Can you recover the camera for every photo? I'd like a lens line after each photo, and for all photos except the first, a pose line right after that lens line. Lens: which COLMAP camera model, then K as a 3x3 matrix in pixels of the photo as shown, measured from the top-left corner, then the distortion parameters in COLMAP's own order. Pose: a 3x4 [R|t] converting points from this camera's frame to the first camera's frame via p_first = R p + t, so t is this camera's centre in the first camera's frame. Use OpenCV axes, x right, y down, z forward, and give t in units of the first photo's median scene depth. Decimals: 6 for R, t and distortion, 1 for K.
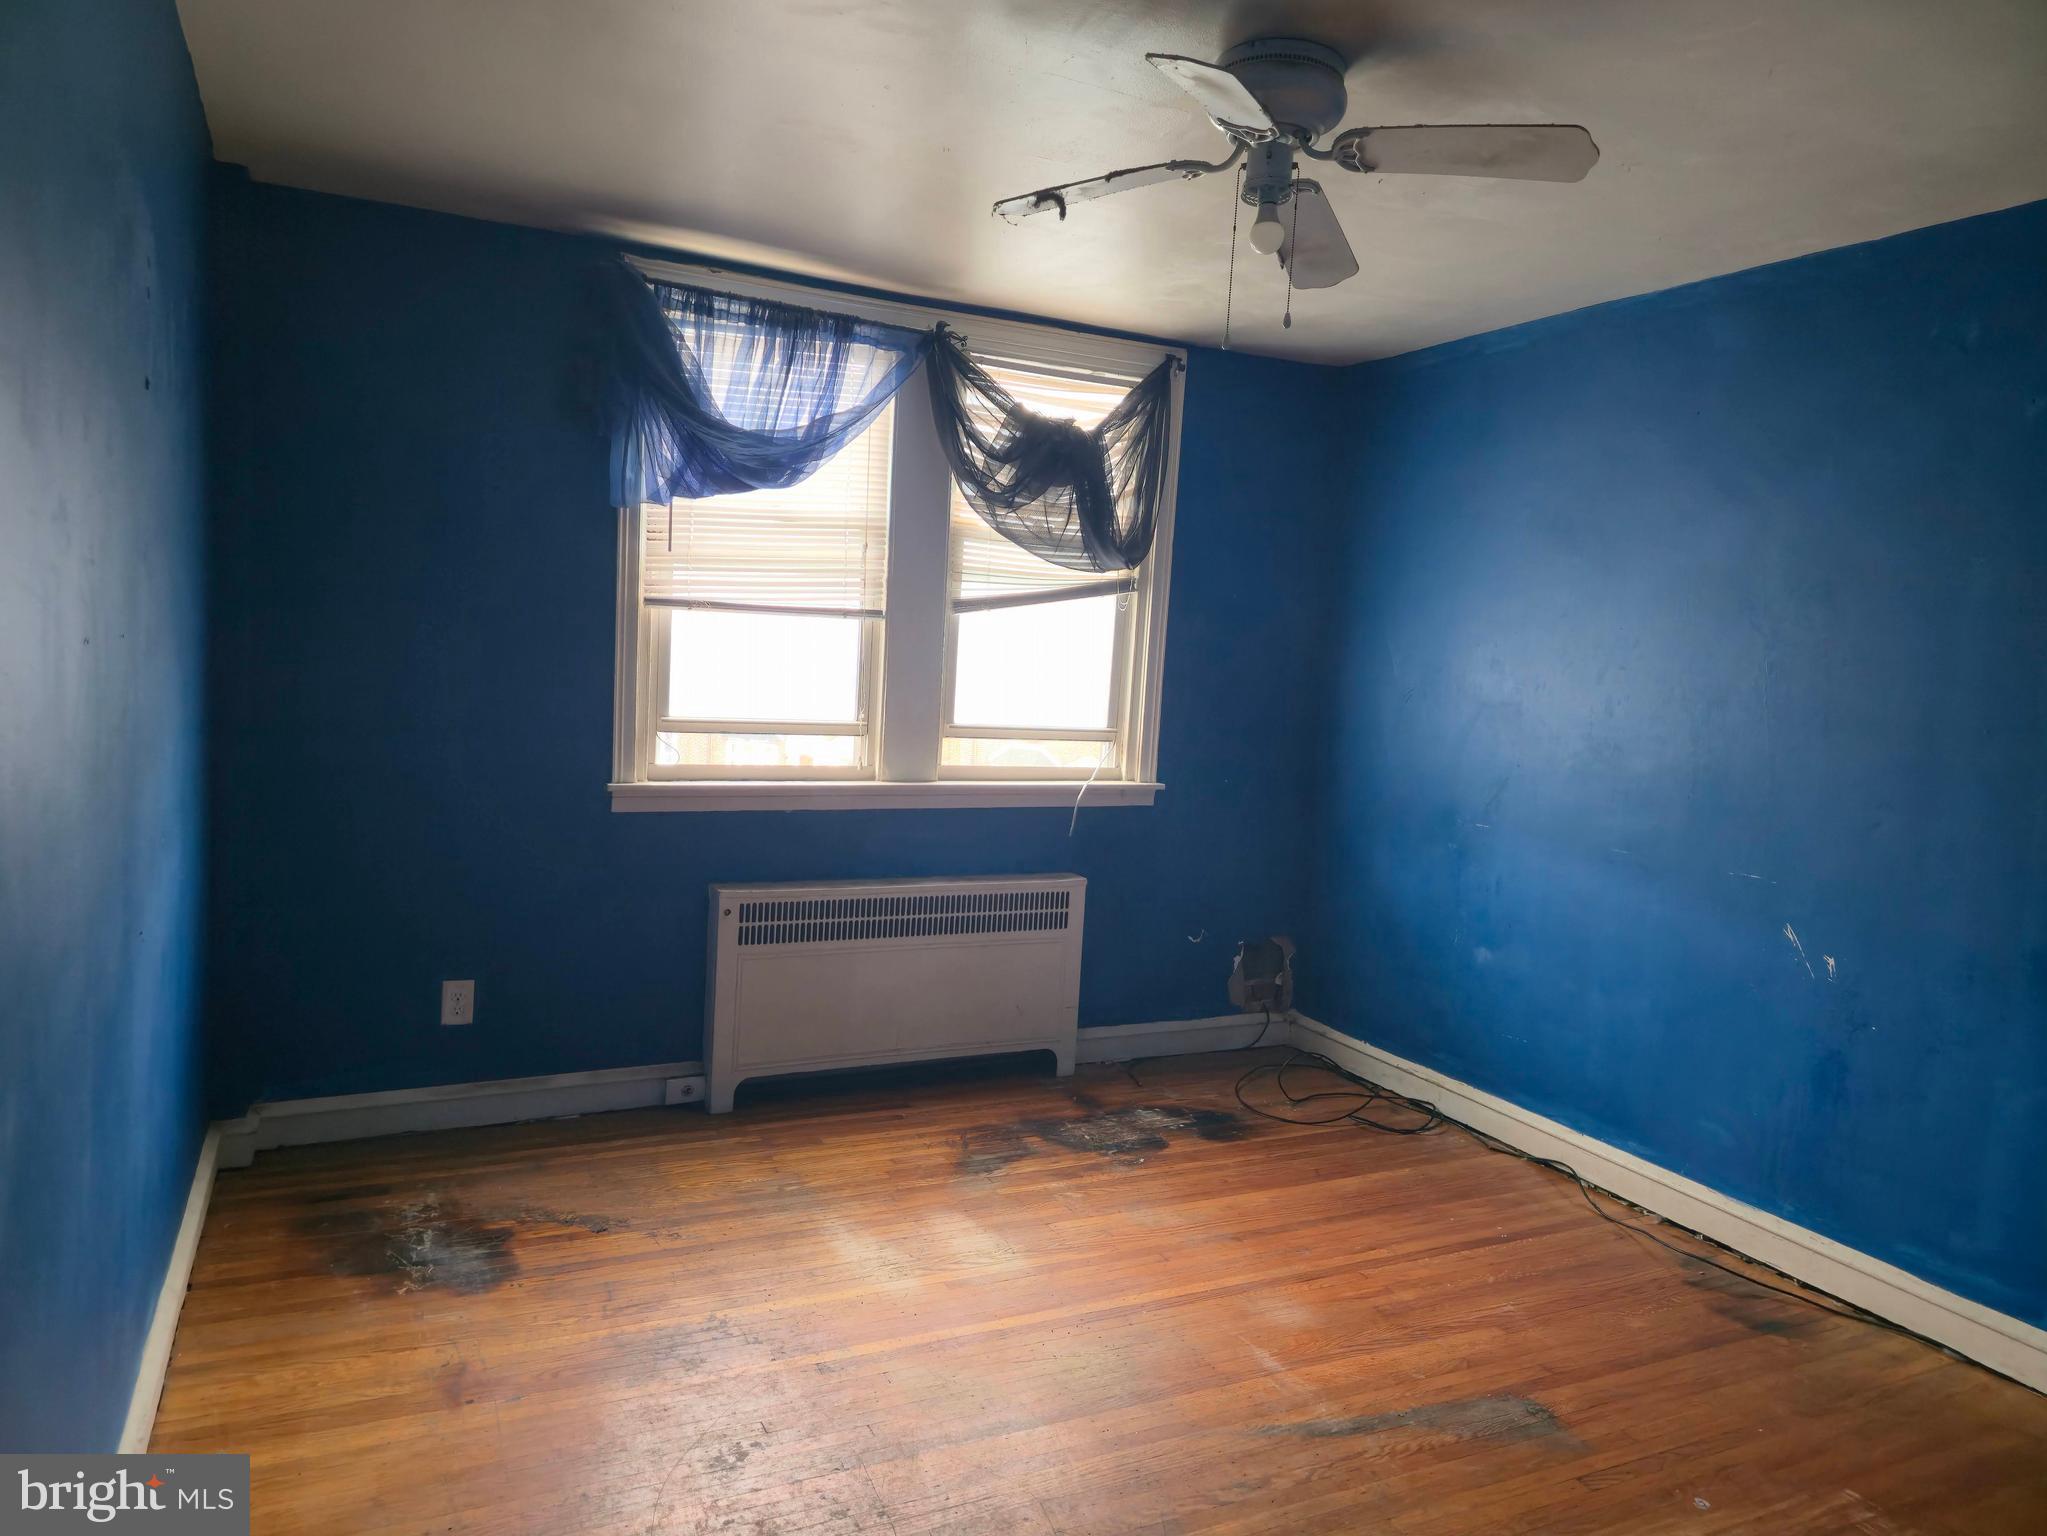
lens RADIAL K [[1379.4, 0, 1023.5], [0, 1379.4, 768.0], [0, 0, 1]] dist [0.071529, -0.101193]
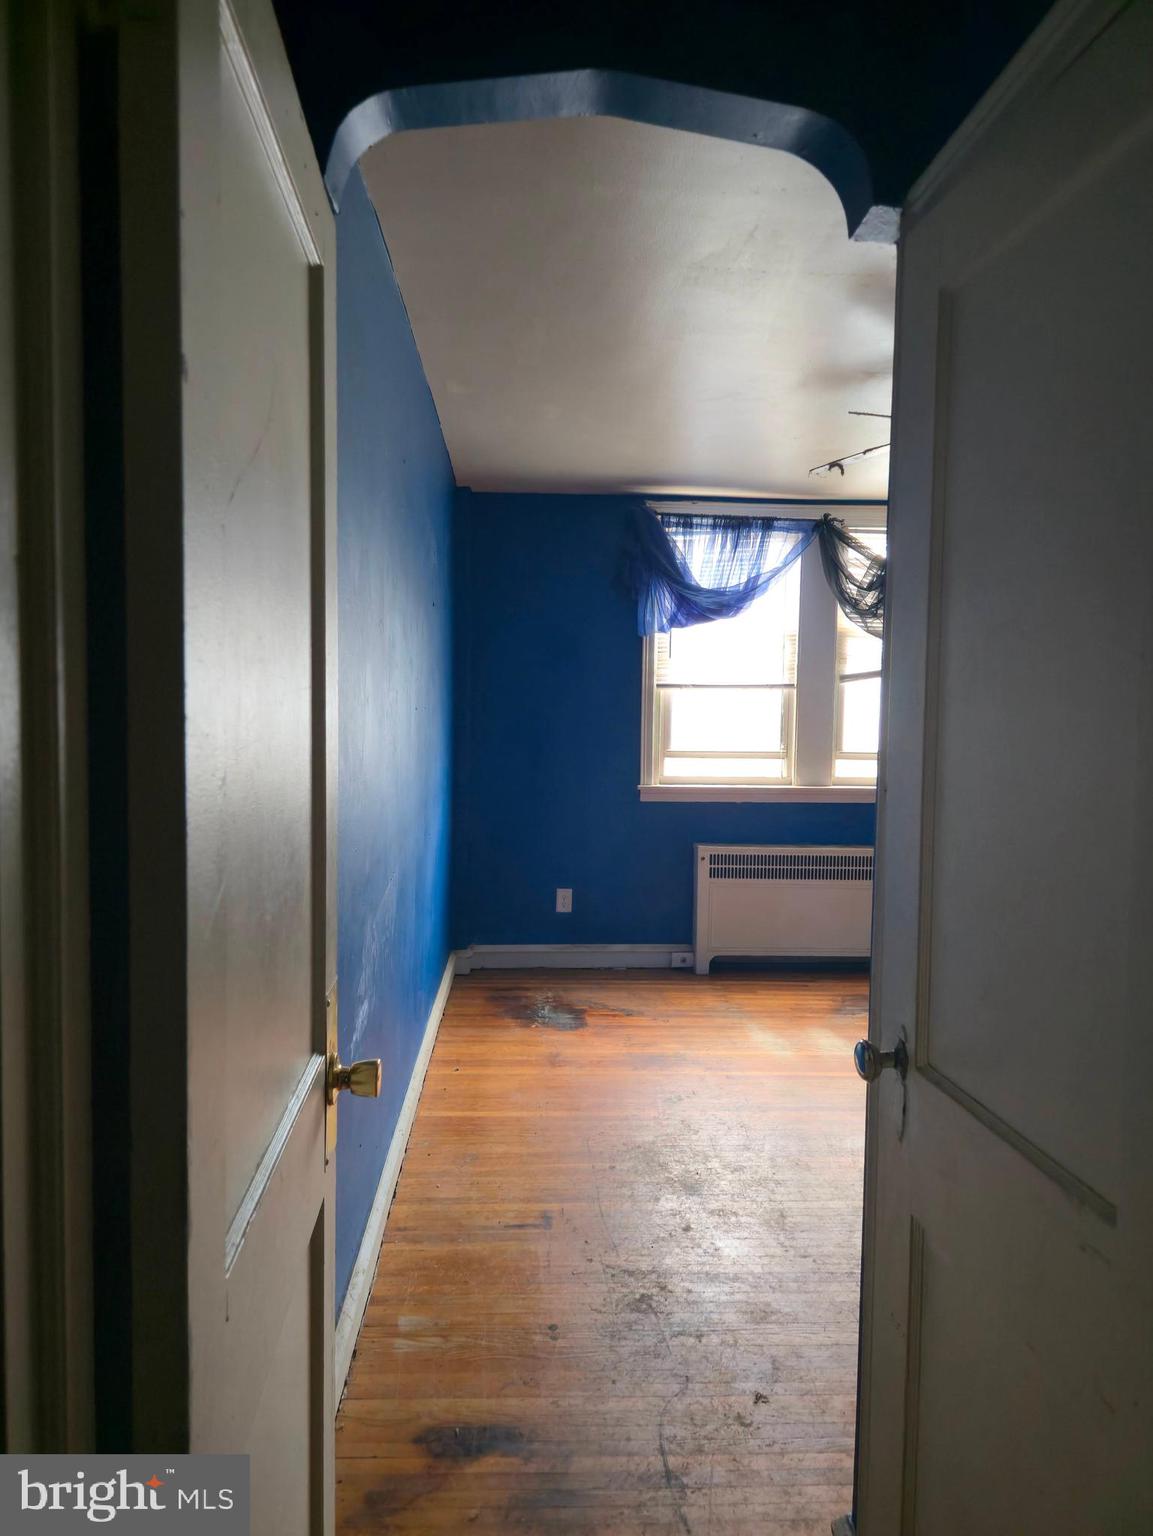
lens RADIAL K [[1035.1, 0, 555.1], [0, 1035.1, 759.9], [0, 0, 1]] dist [0.071529, -0.101193]
pose [[0.912112, -0.019901, -0.409458, 0.162459], [0.000098, 0.998832, -0.048328, 0.043383], [0.409941, 0.044040, 0.911048, -0.296453]]
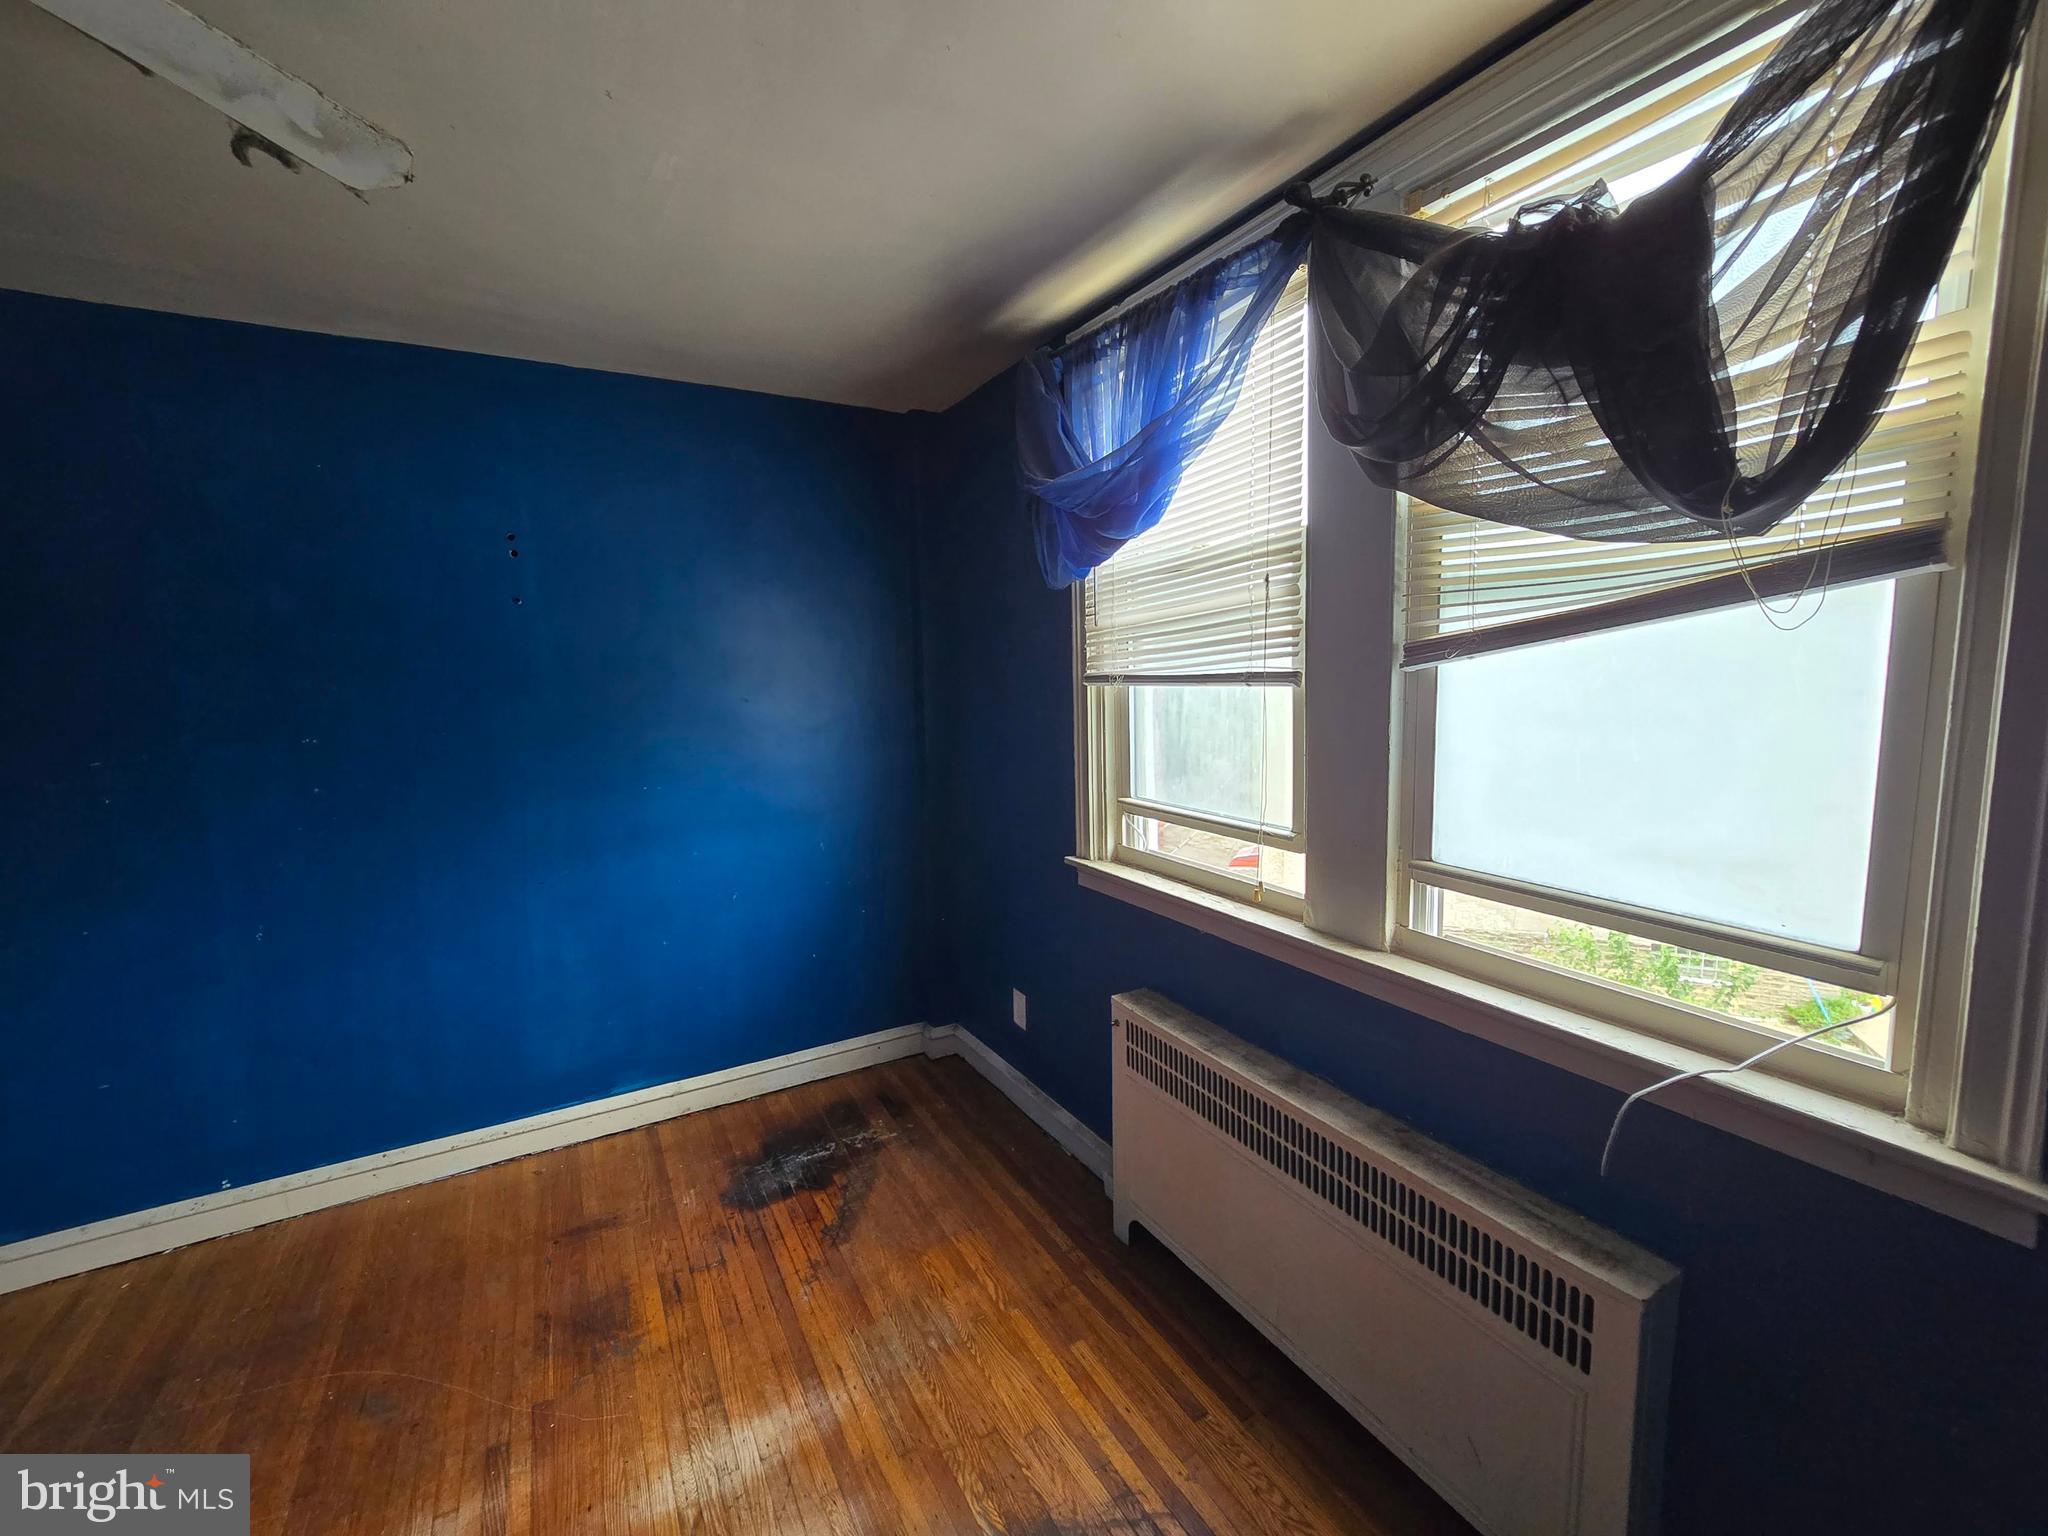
lens RADIAL K [[834.9, 0, 1011.3], [0, 834.9, 756.1], [0, 0, 1]] dist [-0.000165, -0.000337]
pose [[0.045832, 0.051793, -0.997606, 0.318752], [-0.064413, 0.996730, 0.048788, -0.091318], [0.996870, 0.062023, 0.049018, 0.917048]]
